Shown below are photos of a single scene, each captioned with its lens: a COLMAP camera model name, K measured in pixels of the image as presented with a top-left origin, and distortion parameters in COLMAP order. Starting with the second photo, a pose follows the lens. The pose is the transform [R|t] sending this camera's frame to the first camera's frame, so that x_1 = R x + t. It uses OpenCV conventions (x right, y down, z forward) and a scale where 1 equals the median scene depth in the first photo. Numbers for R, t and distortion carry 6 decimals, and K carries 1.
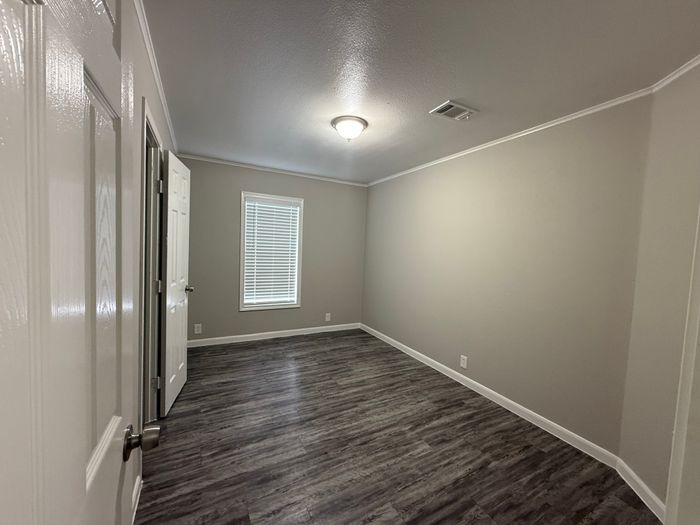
lens RADIAL K [[279.0, 0, 348.3], [0, 279.0, 264.0], [0, 0, 1]] dist [0.001328, 0.000412]
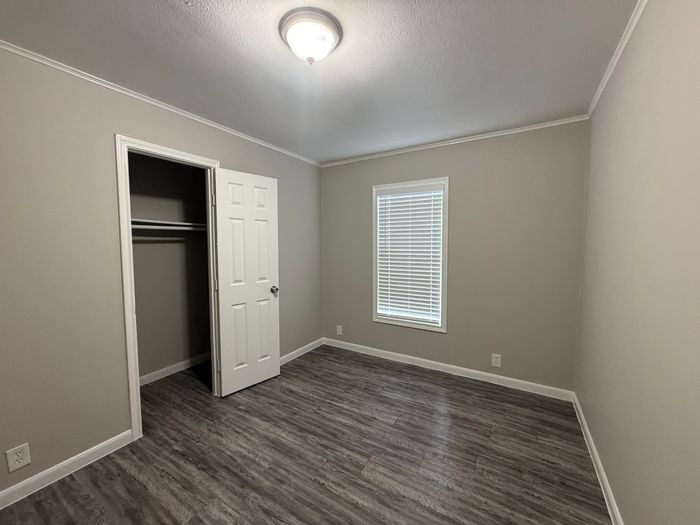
lens RADIAL K [[279.0, 0, 348.3], [0, 279.0, 264.0], [0, 0, 1]] dist [0.001328, 0.000412]
pose [[0.499918, 0.017876, -0.865888, 0.374784], [-0.027737, 0.999605, 0.004623, -0.017182], [0.865629, 0.021707, 0.500216, 0.532137]]
